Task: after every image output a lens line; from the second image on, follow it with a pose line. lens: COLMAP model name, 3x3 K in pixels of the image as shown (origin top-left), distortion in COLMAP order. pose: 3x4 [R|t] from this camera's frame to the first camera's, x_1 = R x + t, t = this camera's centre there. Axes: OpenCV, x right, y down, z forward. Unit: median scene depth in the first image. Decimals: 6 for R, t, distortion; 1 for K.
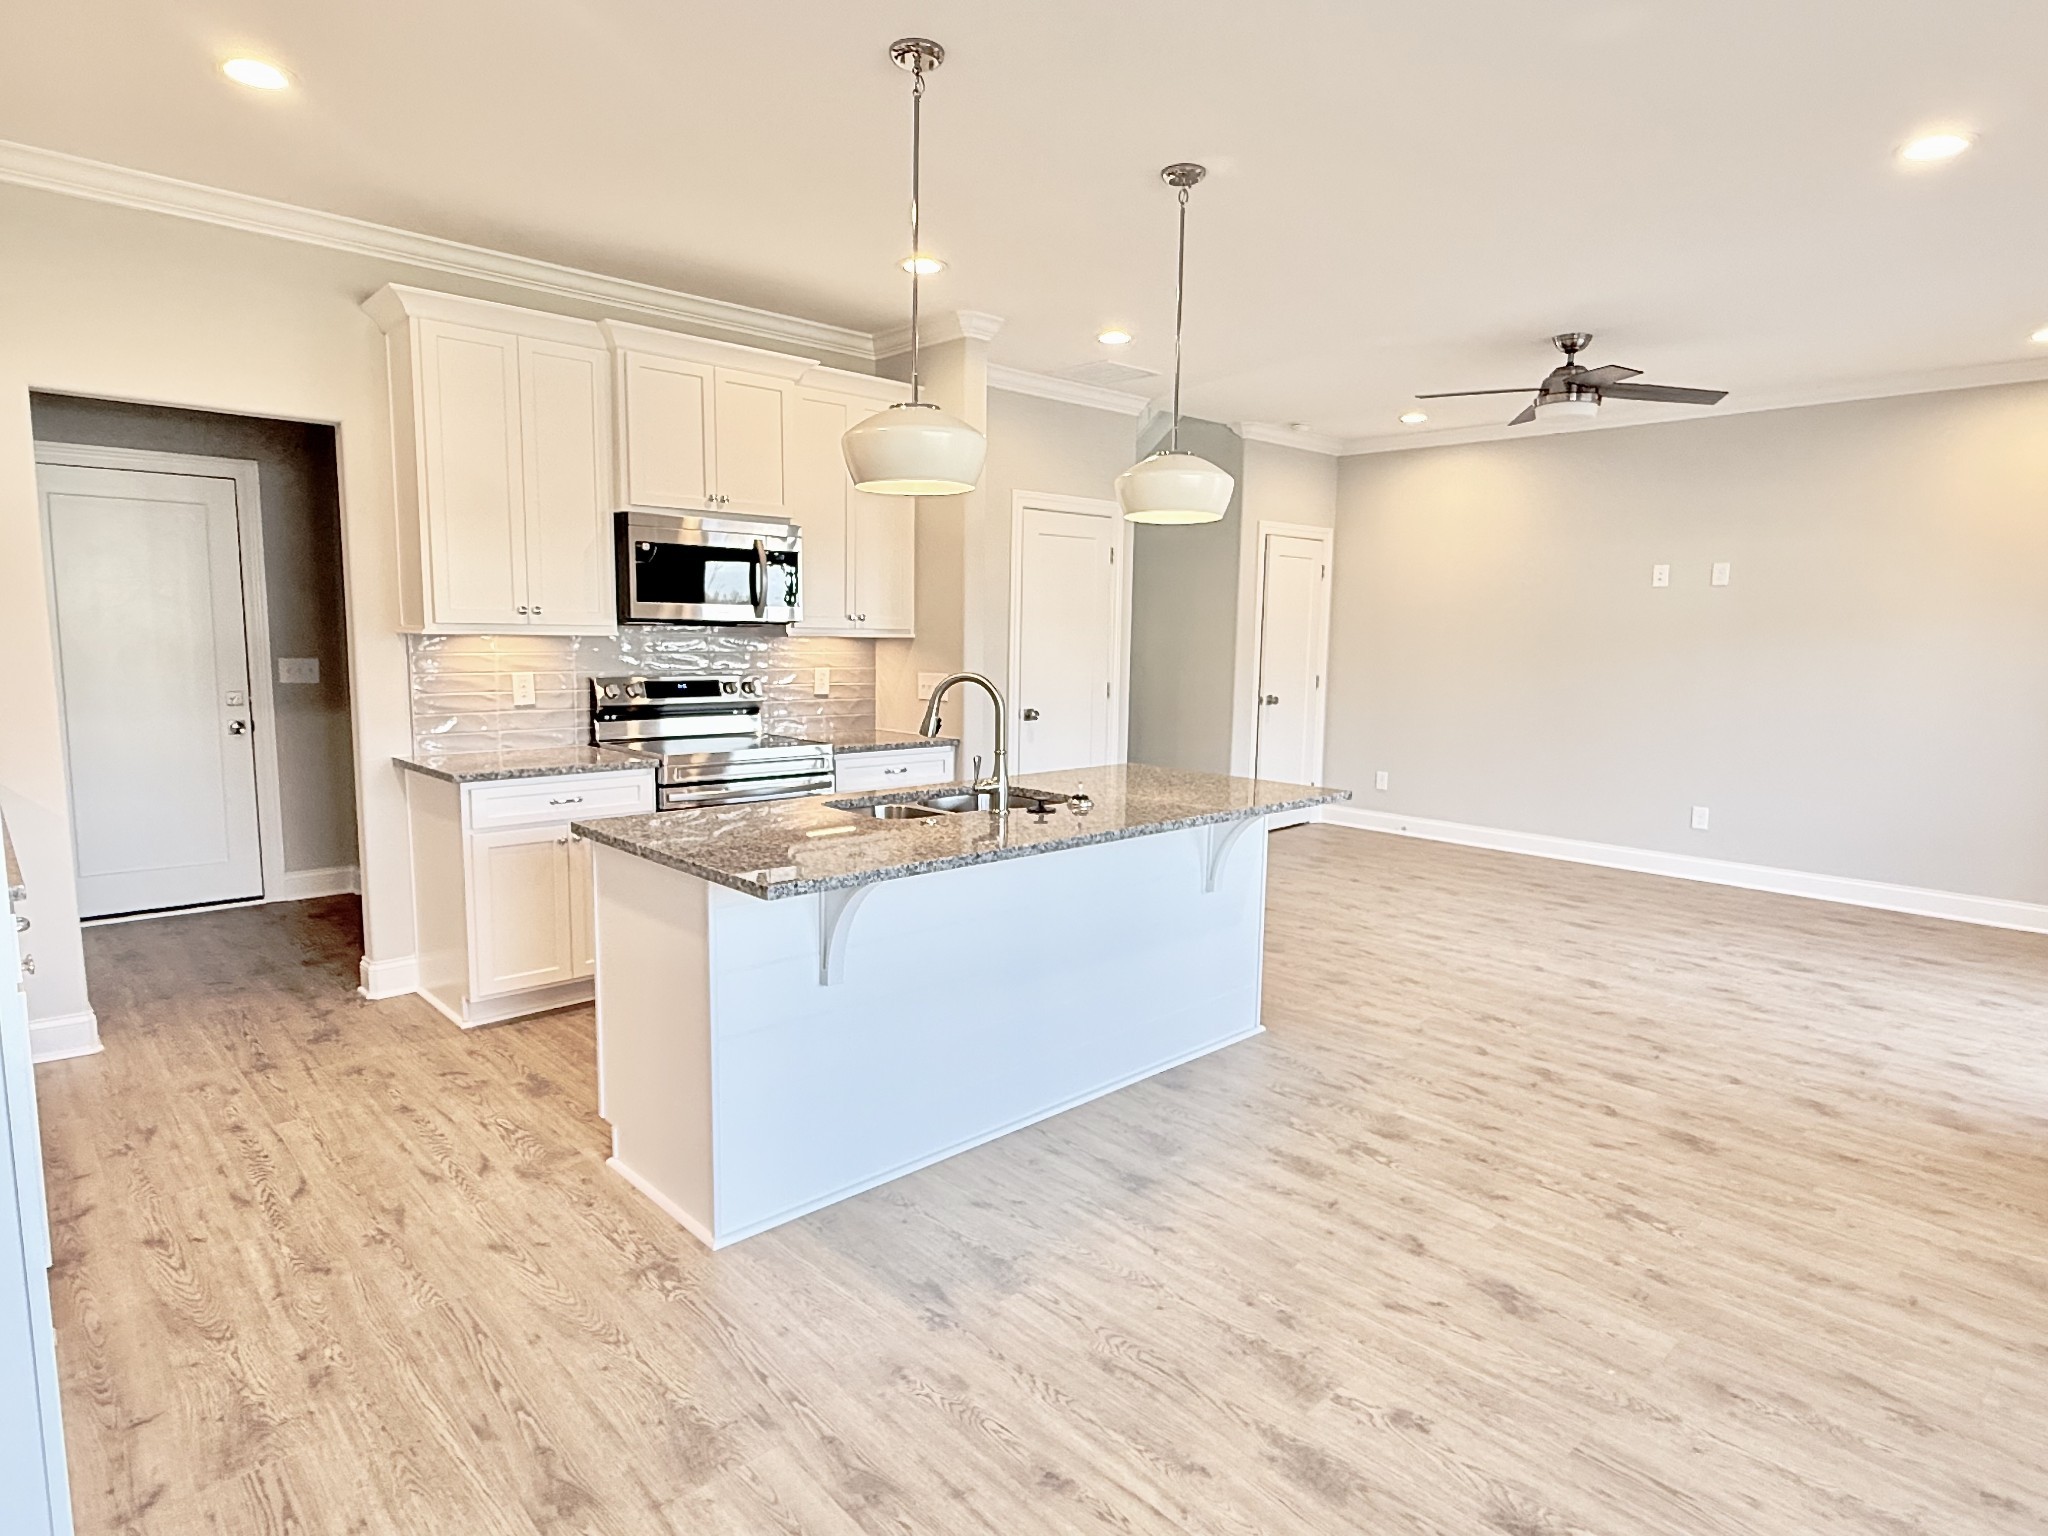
lens RADIAL K [[1148.5, 0, 1029.4], [0, 1148.5, 757.7], [0, 0, 1]] dist [-0.002023, 0.000150]
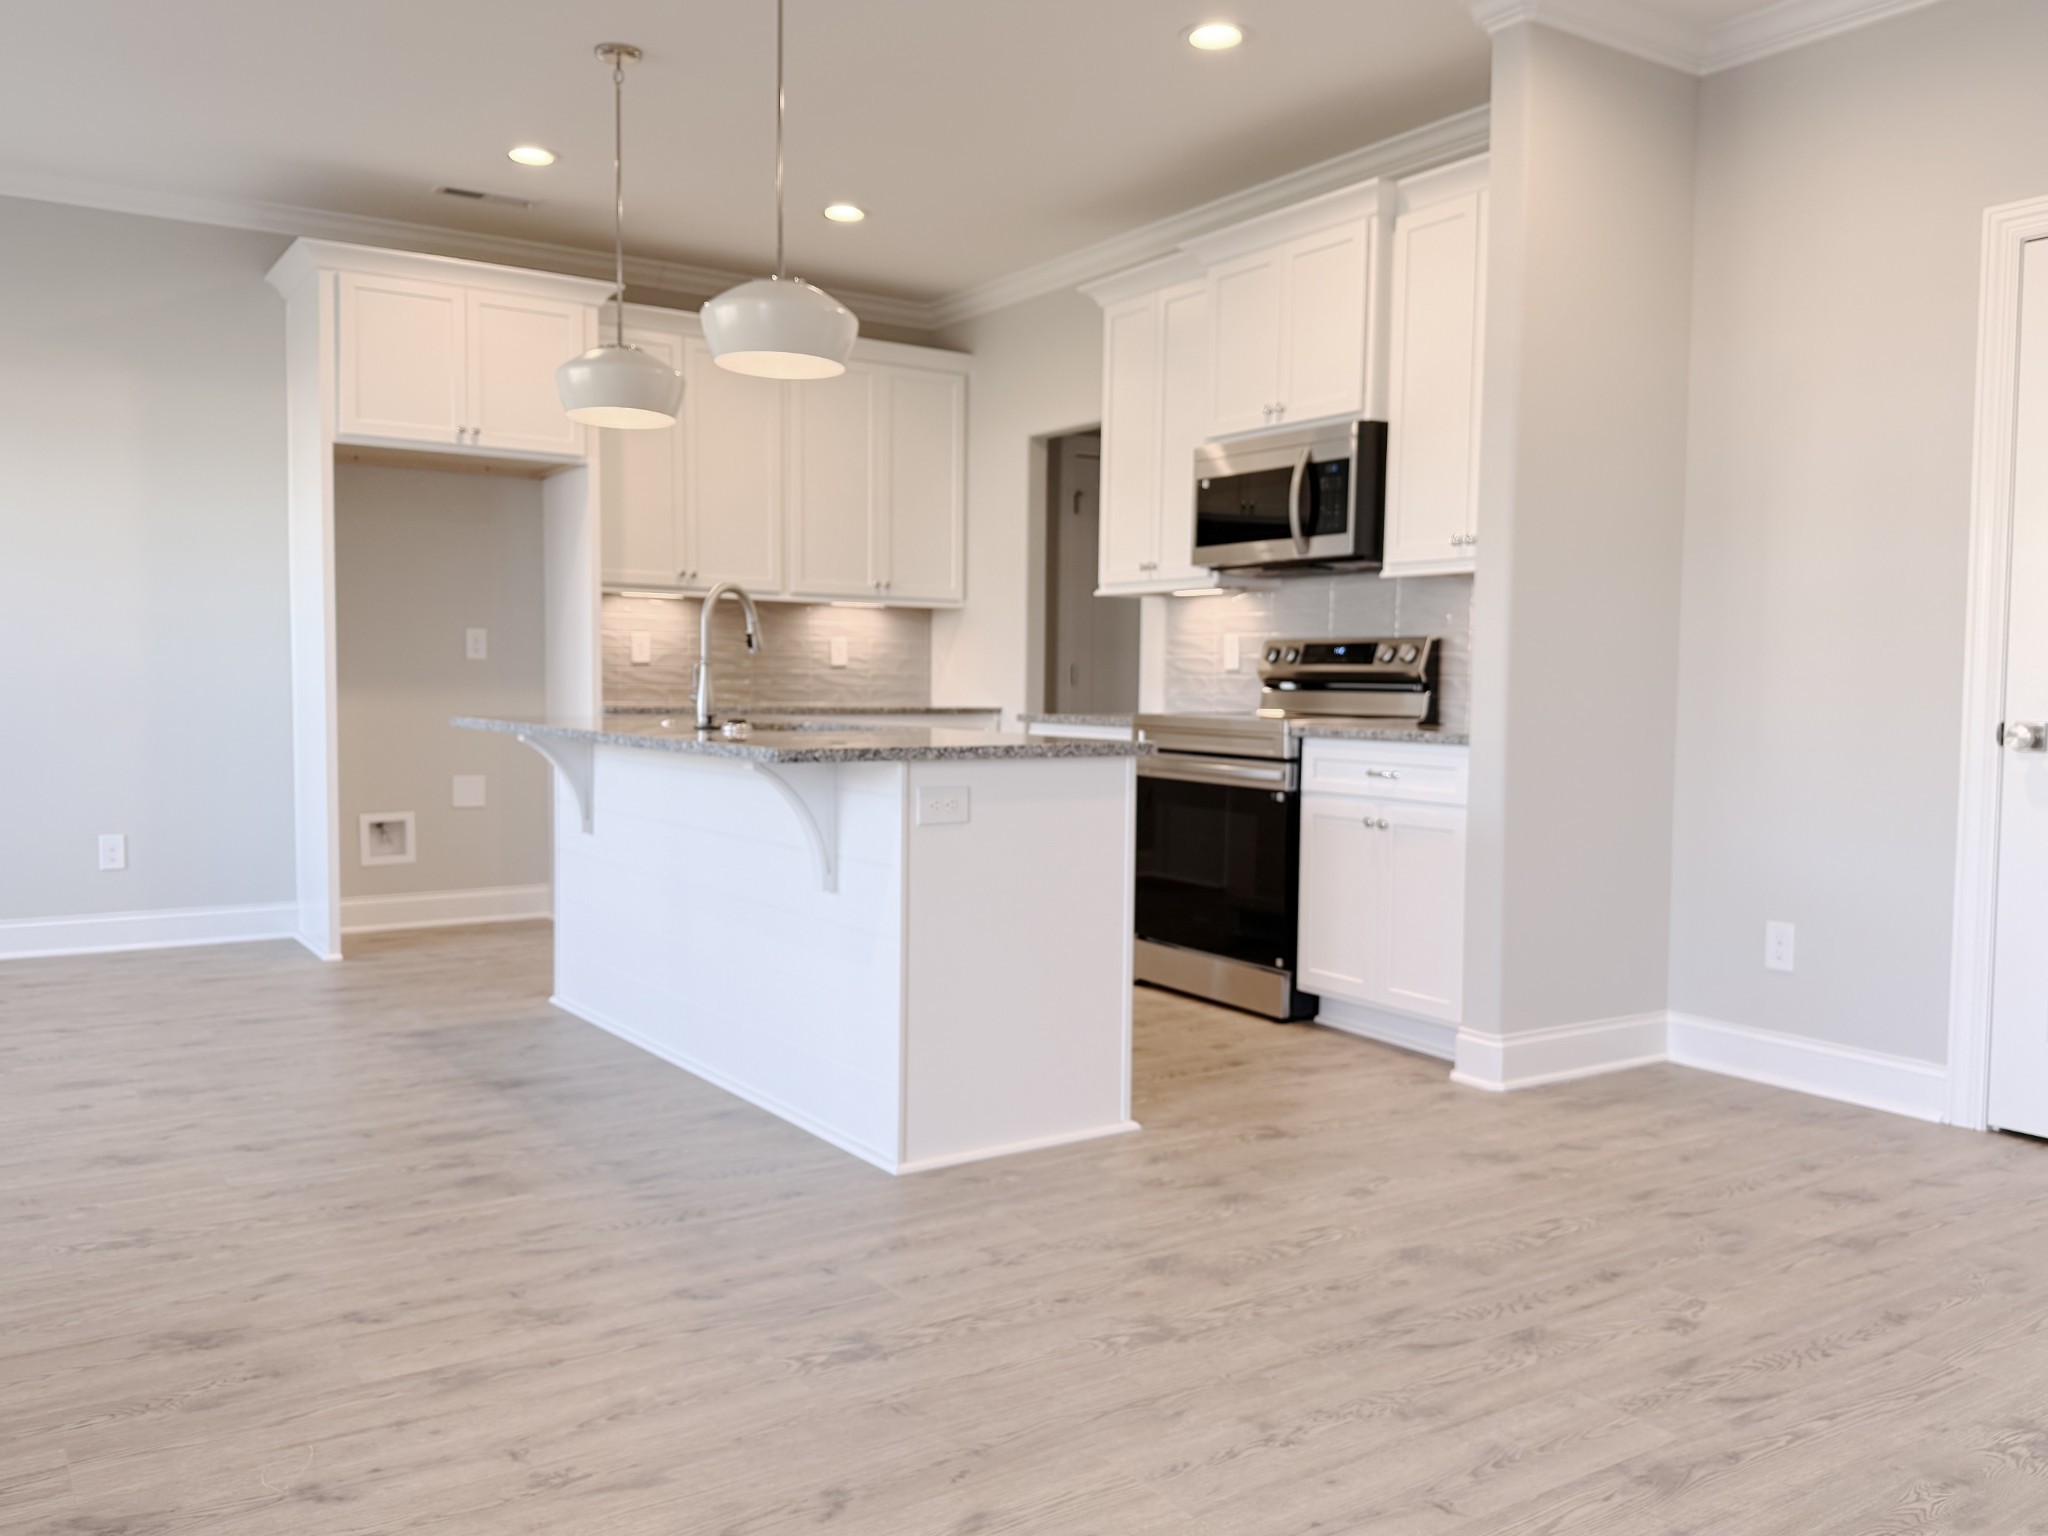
lens RADIAL K [[1691.5, 0, 1035.7], [0, 1691.5, 769.5], [0, 0, 1]] dist [0.055072, -0.066091]
pose [[-0.173416, 0.036574, -0.984169, 1.190102], [-0.121987, 0.990817, 0.058316, -0.032156], [0.977265, 0.130169, -0.167362, 1.361824]]
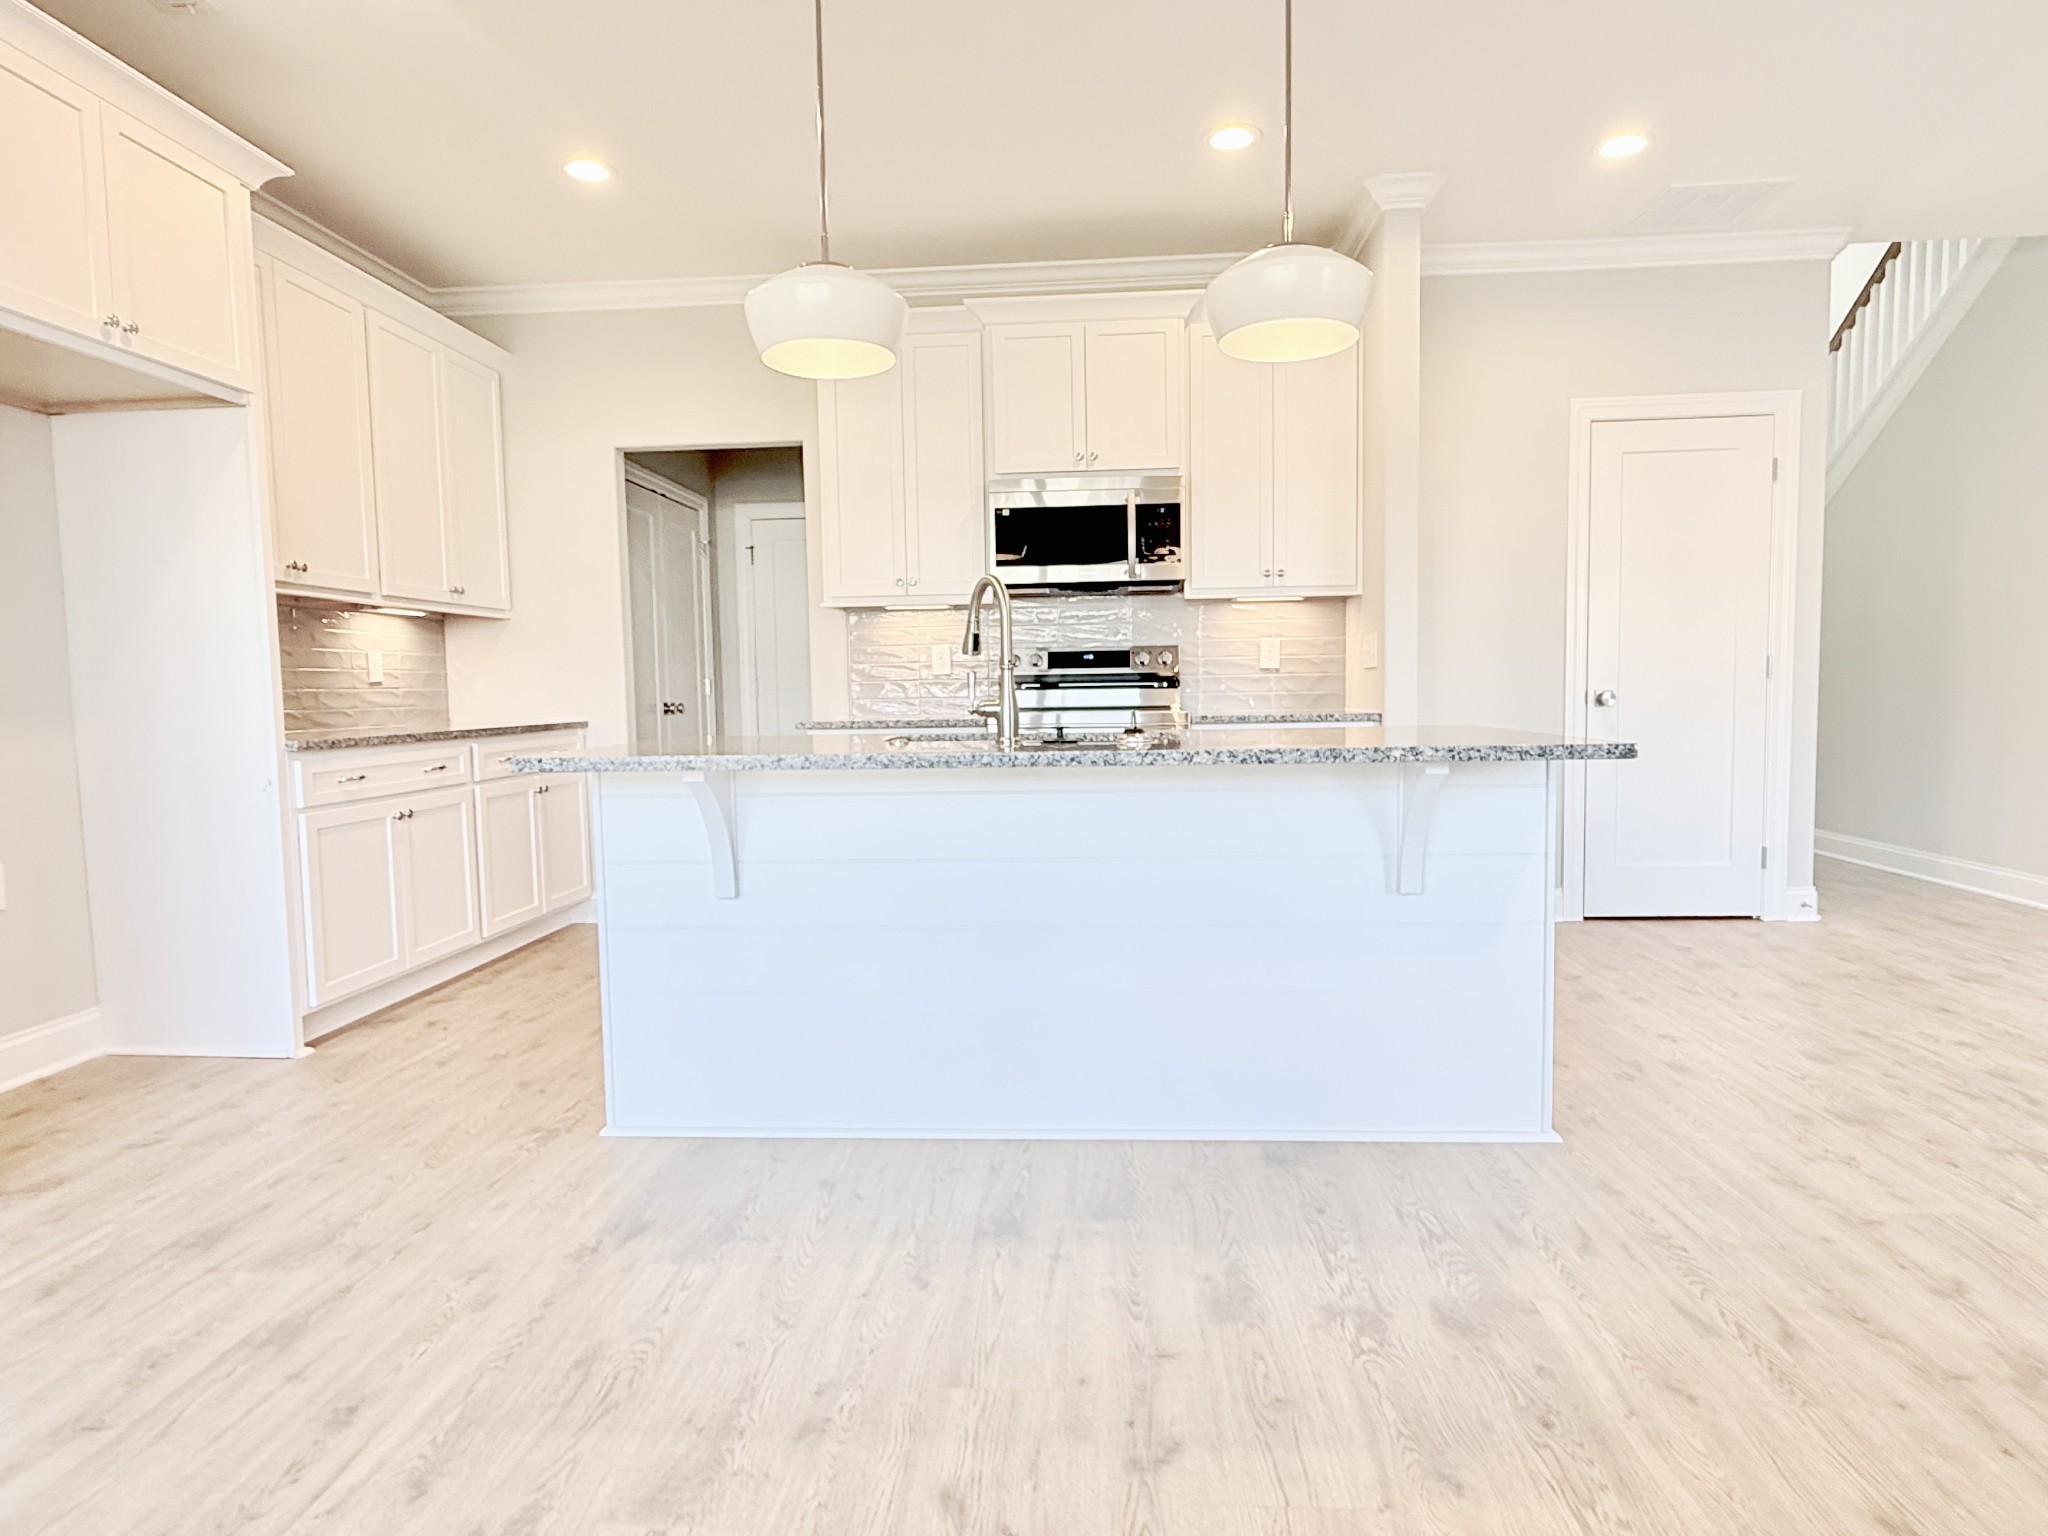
lens RADIAL K [[1148.5, 0, 1029.9], [0, 1148.5, 775.3], [0, 0, 1]] dist [-0.002023, 0.000150]
pose [[0.678471, 0.030186, -0.734006, 0.527515], [-0.053374, 0.998540, -0.008271, 0.067823], [0.732685, 0.044789, 0.679092, 0.408776]]
